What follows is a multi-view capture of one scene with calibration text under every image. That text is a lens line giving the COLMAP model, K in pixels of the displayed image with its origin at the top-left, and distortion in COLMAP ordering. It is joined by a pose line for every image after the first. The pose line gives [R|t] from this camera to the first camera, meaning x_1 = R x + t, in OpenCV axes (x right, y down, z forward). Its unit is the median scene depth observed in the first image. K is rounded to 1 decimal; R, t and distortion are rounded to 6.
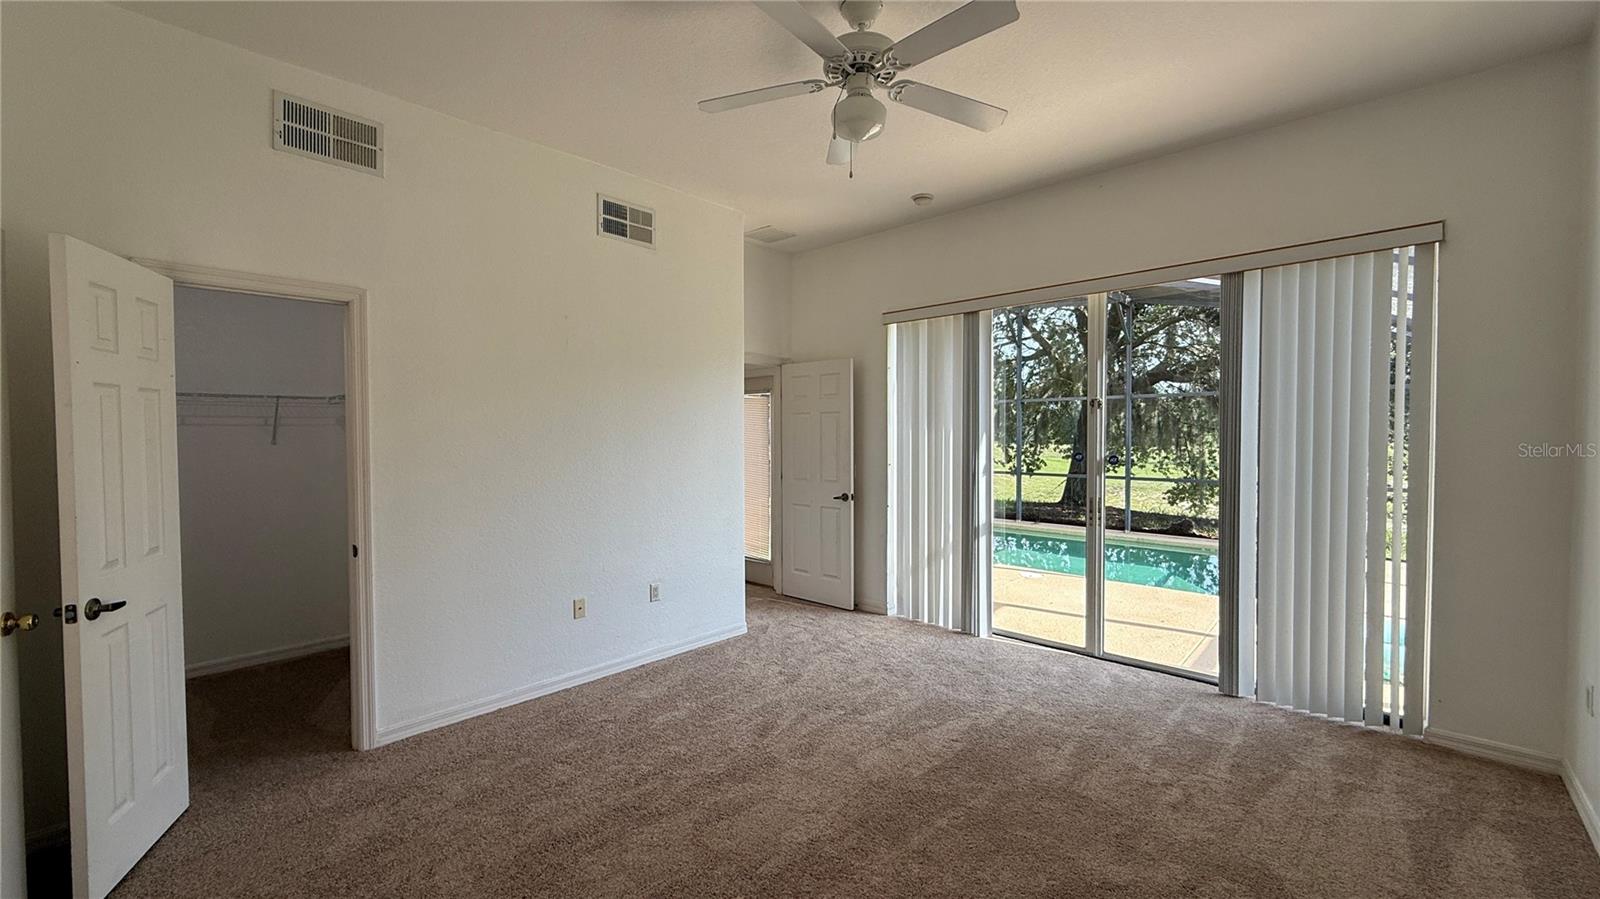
lens RADIAL K [[638.3, 0, 812.0], [0, 638.3, 451.5], [0, 0, 1]] dist [0.000079, -0.000094]
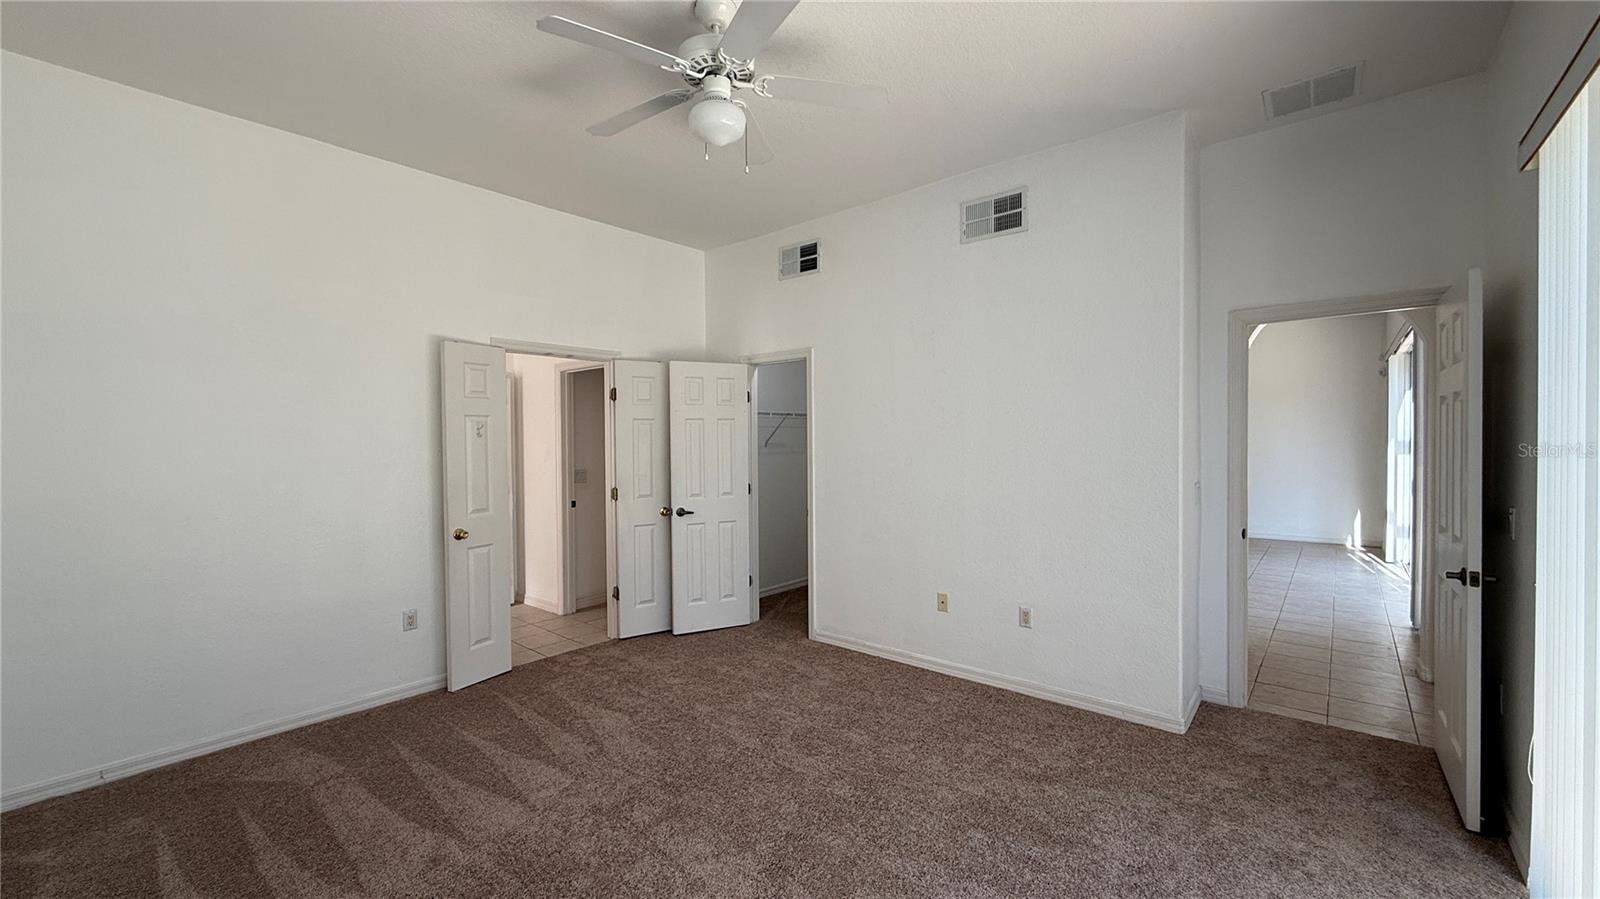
lens RADIAL K [[638.3, 0, 801.1], [0, 638.3, 447.0], [0, 0, 1]] dist [0.000079, -0.000094]
pose [[0.040888, 0.016580, -0.999026, 0.748970], [-0.021744, 0.999640, 0.015700, -0.027723], [0.998927, 0.021081, 0.041234, 0.773567]]
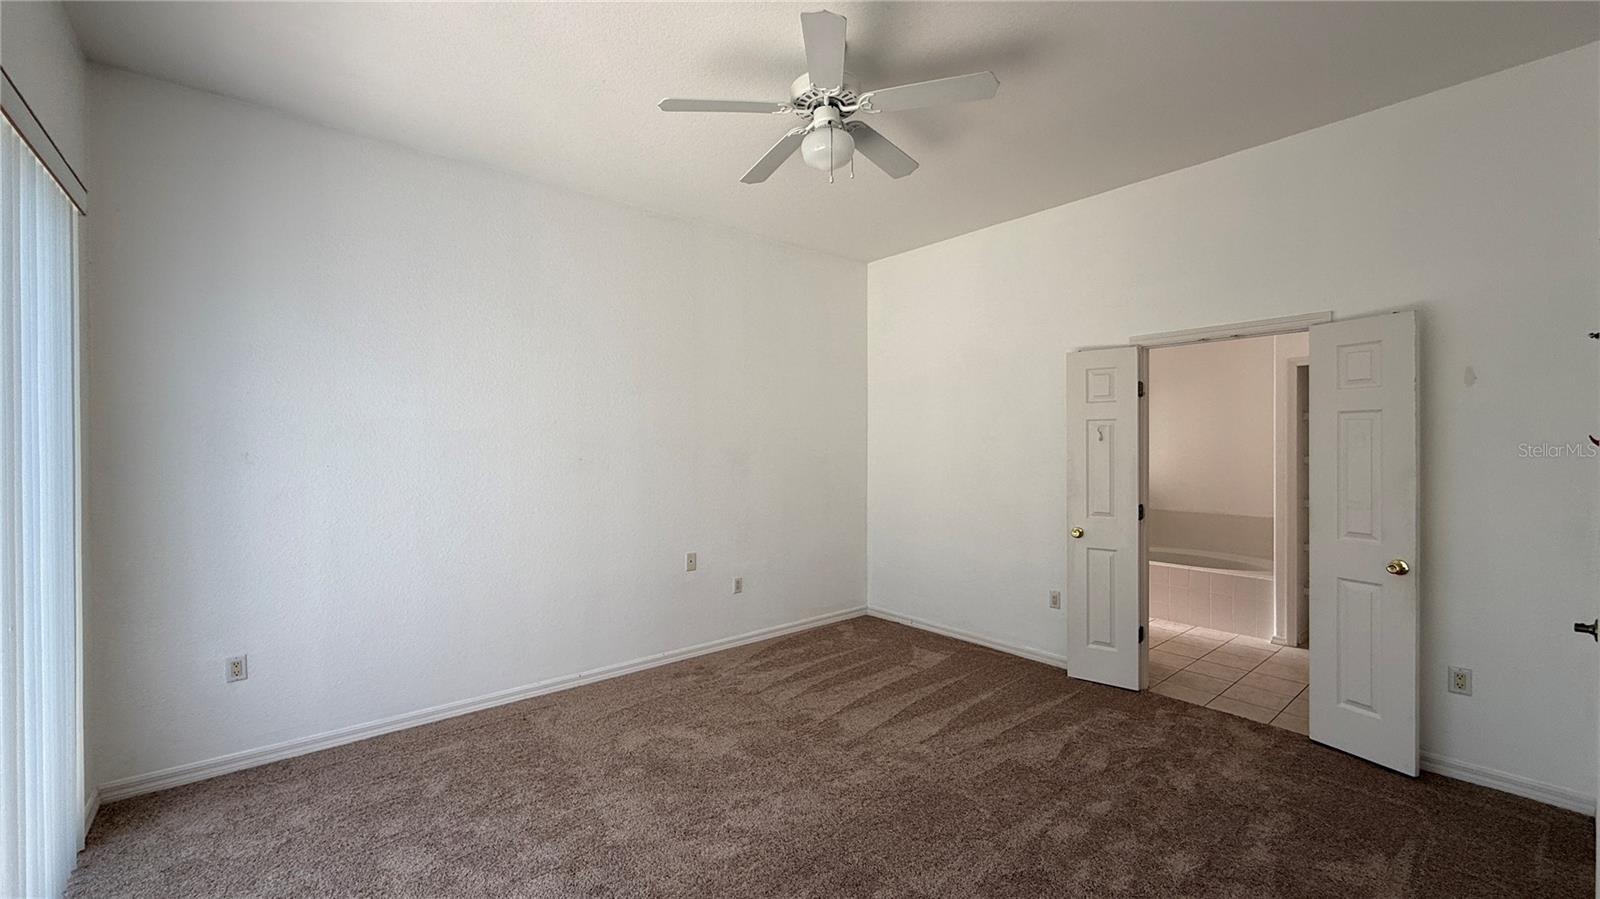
lens RADIAL K [[638.3, 0, 806.1], [0, 638.3, 445.3], [0, 0, 1]] dist [0.000079, -0.000094]
pose [[-0.991462, 0.004469, 0.130320, -0.006524], [0.007897, 0.999636, 0.025800, -0.040672], [-0.130157, 0.026609, -0.991136, 1.432561]]
